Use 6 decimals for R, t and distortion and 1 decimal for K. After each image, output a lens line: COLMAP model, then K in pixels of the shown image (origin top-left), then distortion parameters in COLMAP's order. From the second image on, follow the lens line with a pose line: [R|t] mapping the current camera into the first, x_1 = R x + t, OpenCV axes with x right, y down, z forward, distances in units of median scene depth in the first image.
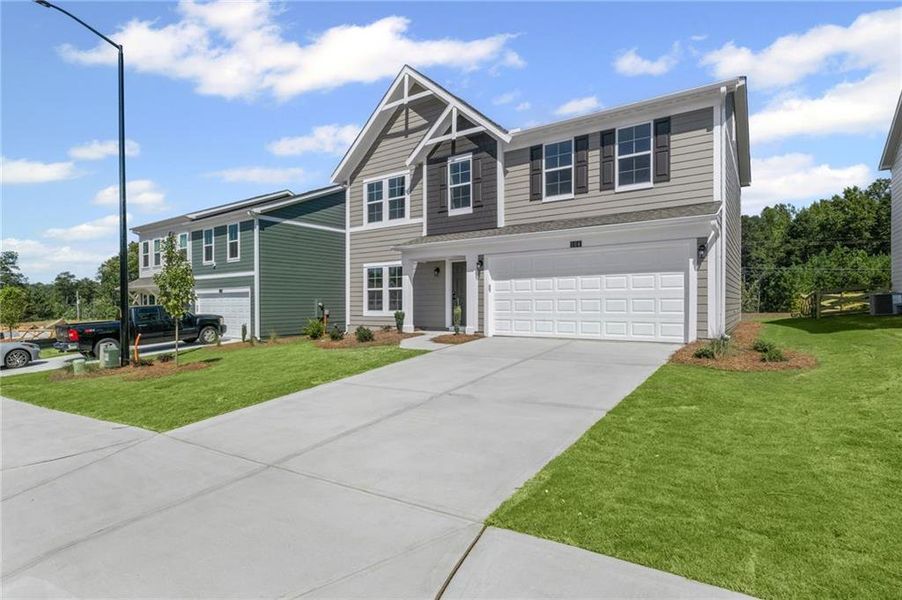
lens RADIAL K [[446.8, 0, 476.2], [0, 446.8, 307.1], [0, 0, 1]] dist [-0.001036, -0.001604]
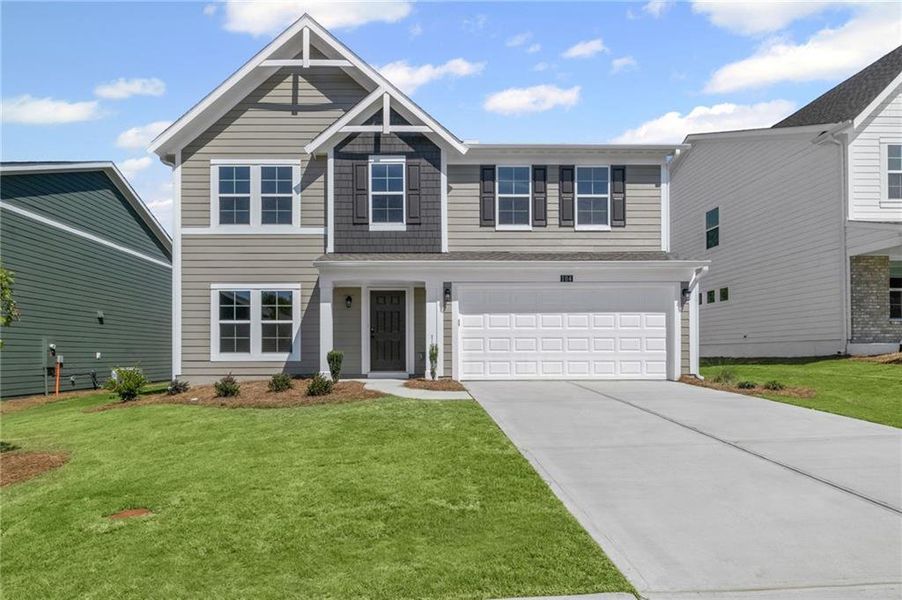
lens RADIAL K [[467.6, 0, 419.3], [0, 467.6, 356.8], [0, 0, 1]] dist [-0.001876, -0.001140]
pose [[0.828517, -0.000548, 0.559964, -0.476624], [0.003394, 0.999986, -0.004043, 0.021186], [-0.559954, 0.005250, 0.828507, 0.296784]]
